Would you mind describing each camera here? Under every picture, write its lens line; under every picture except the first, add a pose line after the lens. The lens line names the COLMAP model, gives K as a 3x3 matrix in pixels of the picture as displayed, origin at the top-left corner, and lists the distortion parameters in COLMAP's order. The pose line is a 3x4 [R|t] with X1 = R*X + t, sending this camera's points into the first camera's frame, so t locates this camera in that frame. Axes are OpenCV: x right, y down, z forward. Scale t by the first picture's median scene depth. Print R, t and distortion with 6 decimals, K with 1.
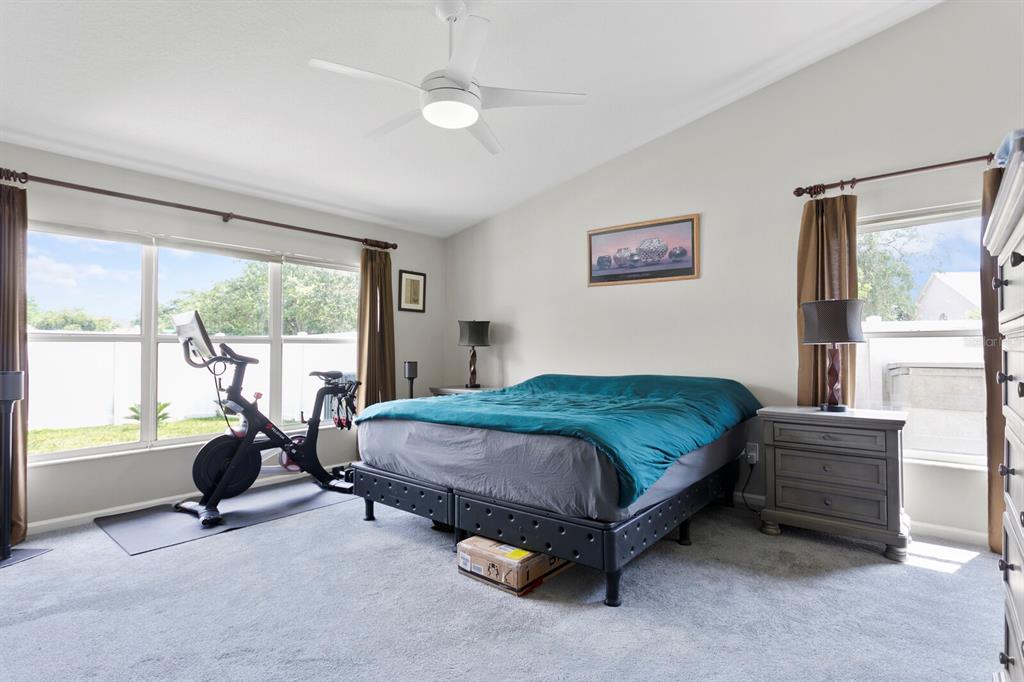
lens RADIAL K [[522.4, 0, 513.0], [0, 522.4, 353.4], [0, 0, 1]] dist [-0.003157, 0.000733]
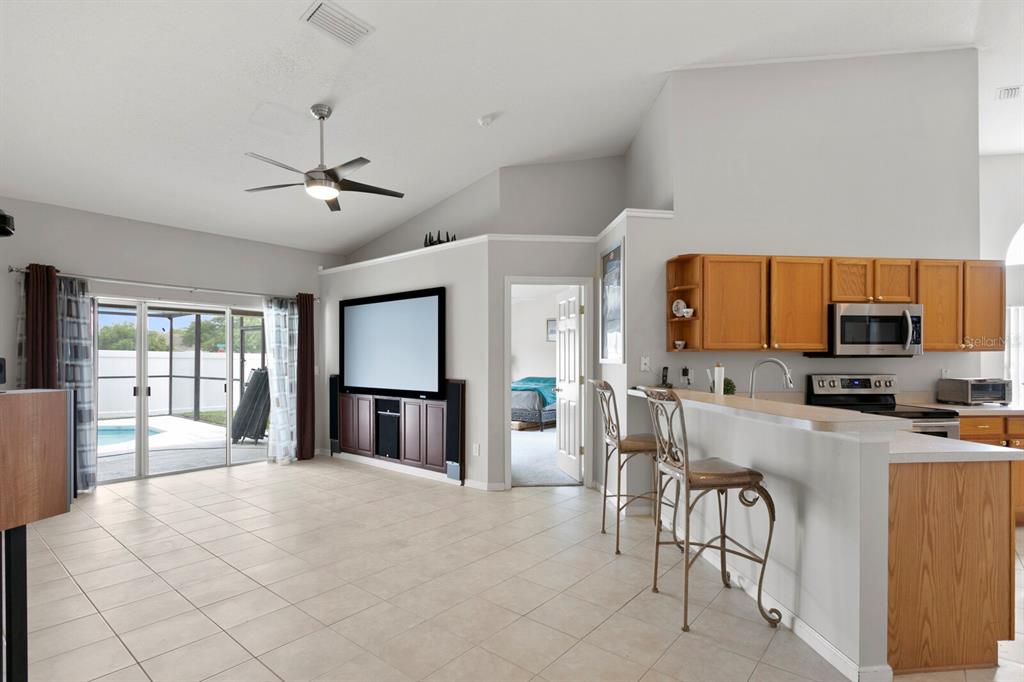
lens RADIAL K [[506.2, 0, 513.6], [0, 506.2, 356.3], [0, 0, 1]] dist [-0.011532, 0.002198]
pose [[0.999987, 0.001519, 0.004915, -0.037968], [-0.001442, 0.999879, -0.015512, -0.035284], [-0.004938, 0.015505, 0.999868, -2.490559]]
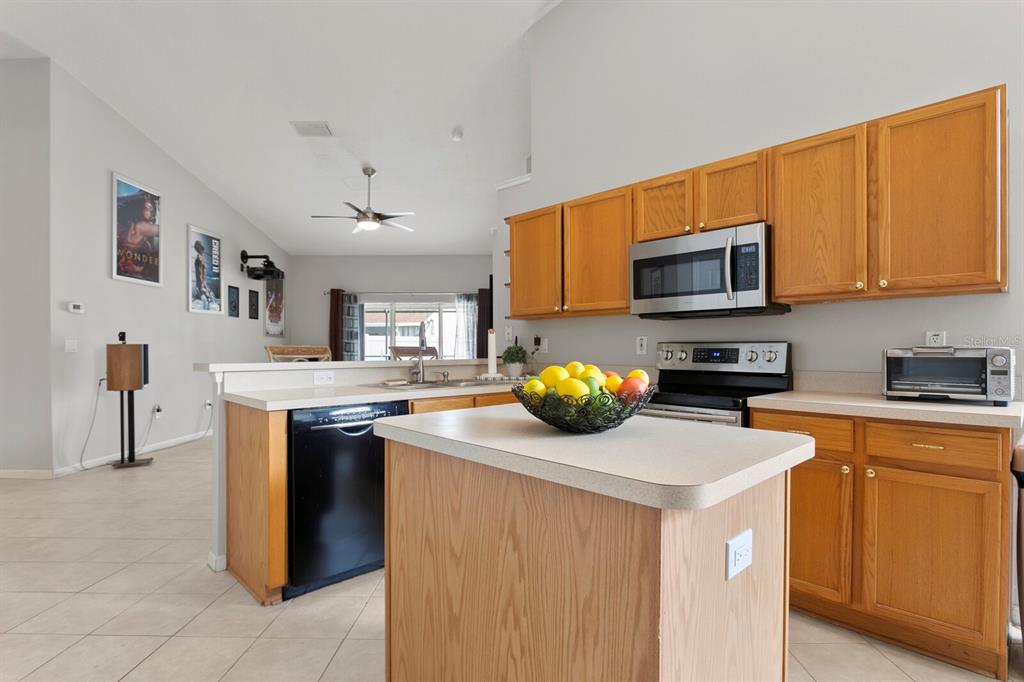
lens RADIAL K [[512.6, 0, 507.4], [0, 512.6, 346.5], [0, 0, 1]] dist [-0.004084, 0.000287]
pose [[0.618892, -0.002751, -0.785471, 1.619259], [-0.006975, 0.999935, -0.008998, 0.018087], [0.785445, 0.011047, 0.618833, -1.926149]]
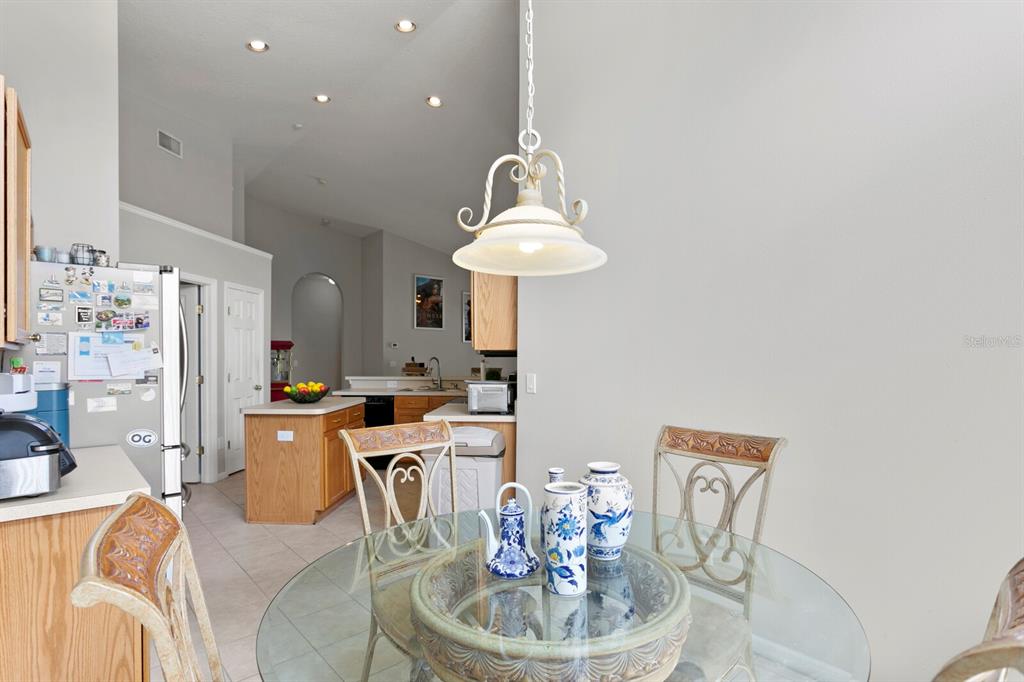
lens RADIAL K [[506.2, 0, 513.6], [0, 506.2, 356.3], [0, 0, 1]] dist [-0.011532, 0.002198]
pose [[-0.139613, 0.003797, -0.990199, 2.750264], [-0.007950, 0.999956, 0.004956, -0.065741], [0.990174, 0.008564, -0.139577, -0.676856]]
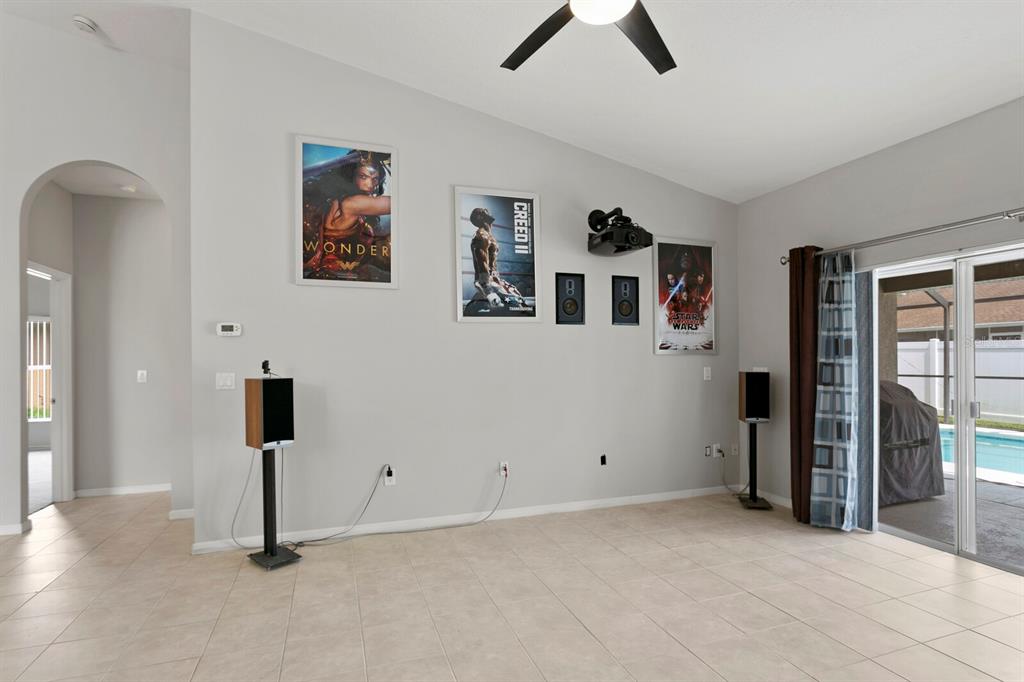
lens RADIAL K [[506.2, 0, 513.6], [0, 506.2, 356.3], [0, 0, 1]] dist [-0.011532, 0.002198]
pose [[-0.508021, 0.000294, -0.861345, 0.072287], [0.000014, 1.000000, 0.000333, -0.051346], [0.861345, 0.000157, -0.508021, -0.730252]]
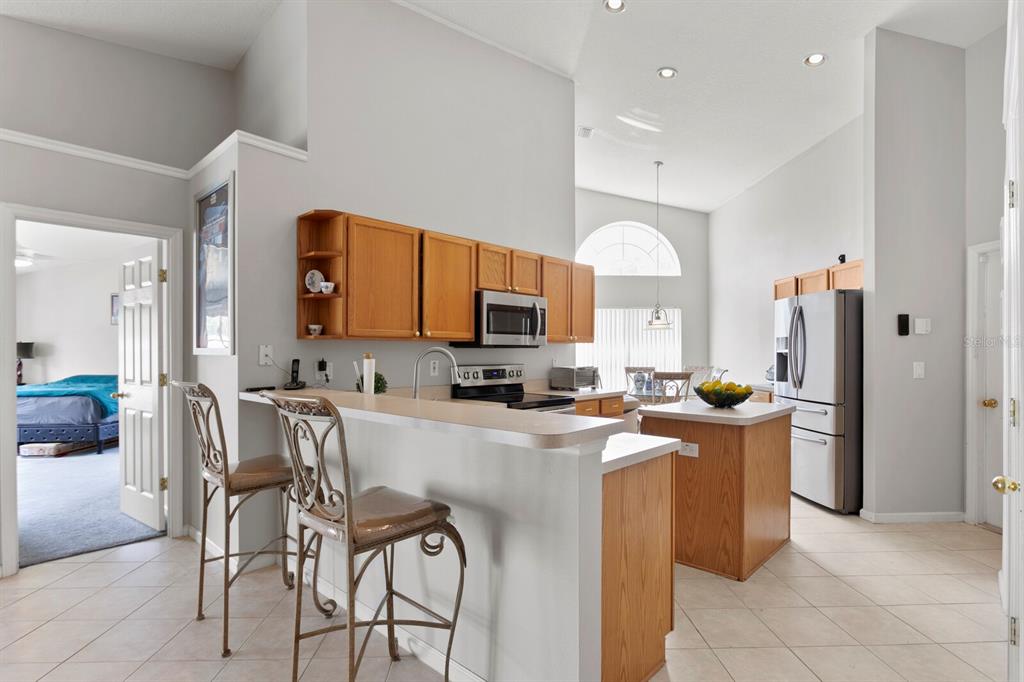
lens RADIAL K [[506.2, 0, 513.6], [0, 506.2, 356.3], [0, 0, 1]] dist [-0.011532, 0.002198]
pose [[0.743740, -0.004923, 0.668451, 0.036890], [0.004225, 0.999988, 0.002663, -0.035222], [-0.668456, 0.000844, 0.743752, -2.124517]]
